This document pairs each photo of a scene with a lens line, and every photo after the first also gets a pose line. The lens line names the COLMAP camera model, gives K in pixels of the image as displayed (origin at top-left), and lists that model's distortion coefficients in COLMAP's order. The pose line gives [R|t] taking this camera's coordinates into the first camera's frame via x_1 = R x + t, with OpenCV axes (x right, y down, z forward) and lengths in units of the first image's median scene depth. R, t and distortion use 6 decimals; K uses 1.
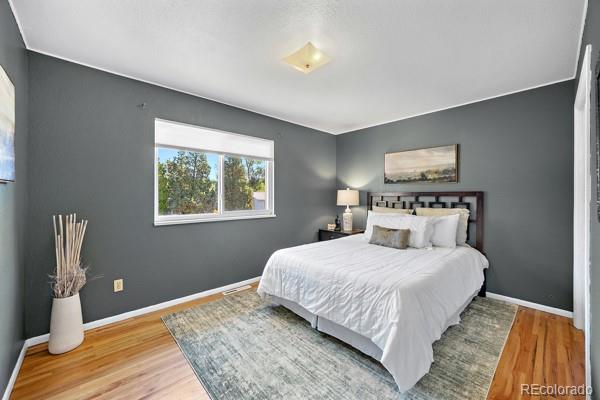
lens RADIAL K [[237.2, 0, 298.8], [0, 237.2, 197.4], [0, 0, 1]] dist [-0.002128, -0.000252]
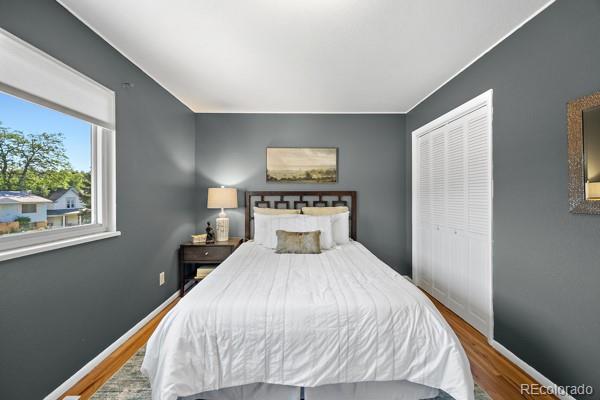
lens RADIAL K [[237.2, 0, 301.9], [0, 237.2, 197.8], [0, 0, 1]] dist [-0.002128, -0.000252]
pose [[0.659520, -0.010492, 0.751614, -0.261401], [0.009553, 0.999939, 0.005577, -0.001924], [-0.751626, 0.003502, 0.659580, 0.391121]]
